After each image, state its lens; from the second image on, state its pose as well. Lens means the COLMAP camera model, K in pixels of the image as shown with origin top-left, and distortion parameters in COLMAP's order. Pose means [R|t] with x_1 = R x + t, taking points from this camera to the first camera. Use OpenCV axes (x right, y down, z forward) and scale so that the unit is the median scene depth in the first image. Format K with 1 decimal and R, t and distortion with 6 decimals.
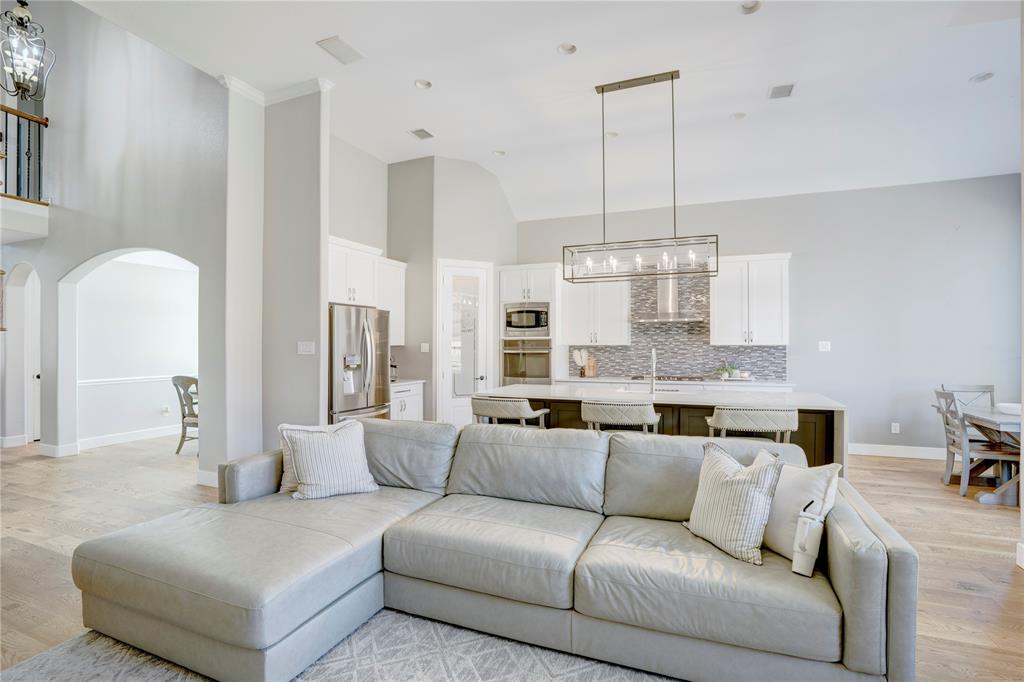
lens RADIAL K [[480.9, 0, 507.9], [0, 480.9, 342.9], [0, 0, 1]] dist [-0.046606, 0.000856]
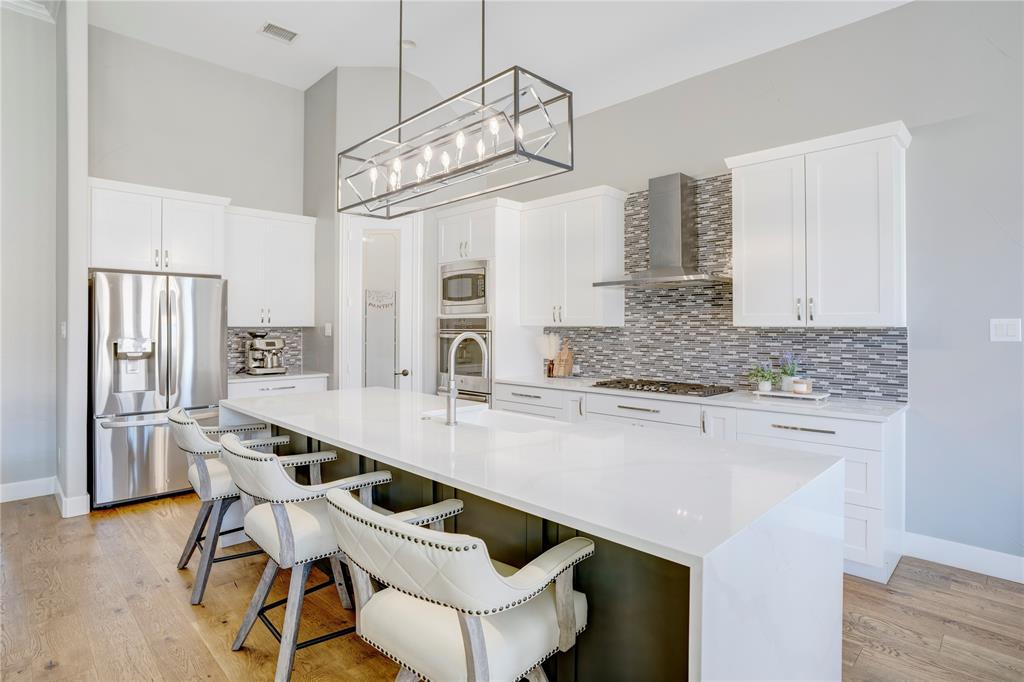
lens RADIAL K [[524.9, 0, 516.6], [0, 524.9, 323.6], [0, 0, 1]] dist [-0.034922, 0.000041]
pose [[0.927106, -0.000052, -0.374798, 0.387747], [-0.000159, 1.000000, -0.000532, 0.001525], [0.374798, 0.000553, 0.927106, 0.359812]]
